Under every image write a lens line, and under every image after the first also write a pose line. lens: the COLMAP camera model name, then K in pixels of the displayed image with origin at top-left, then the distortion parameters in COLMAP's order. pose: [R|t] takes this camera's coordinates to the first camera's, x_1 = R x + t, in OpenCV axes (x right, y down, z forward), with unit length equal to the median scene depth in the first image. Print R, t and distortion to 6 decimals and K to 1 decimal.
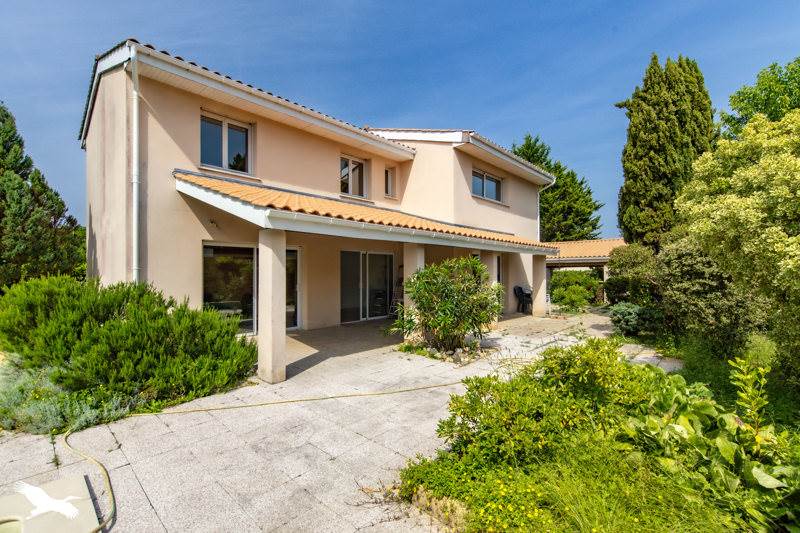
lens RADIAL K [[359.0, 0, 400.3], [0, 359.0, 268.9], [0, 0, 1]] dist [0.010261, 0.000136]
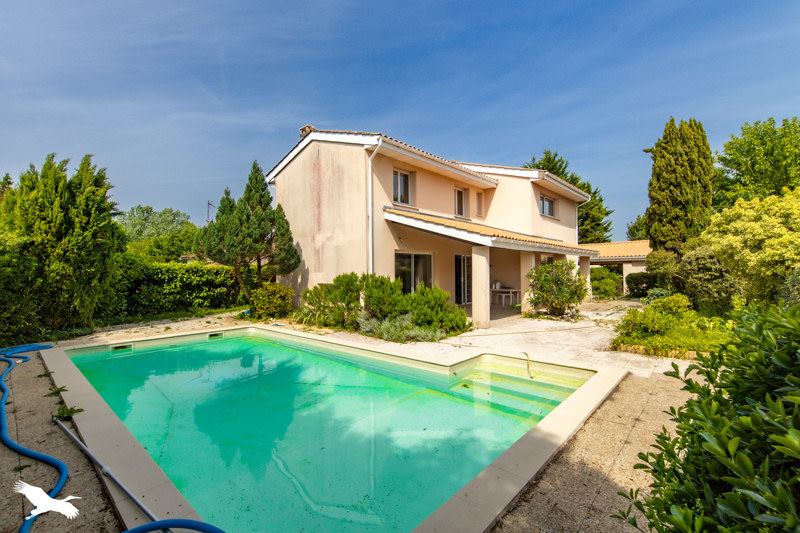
lens RADIAL K [[359.0, 0, 399.5], [0, 359.0, 269.6], [0, 0, 1]] dist [0.010261, 0.000136]
pose [[0.999842, -0.005246, 0.016987, -0.431835], [0.005135, 0.999965, 0.006580, -0.001392], [-0.017021, -0.006492, 0.999834, -0.447427]]
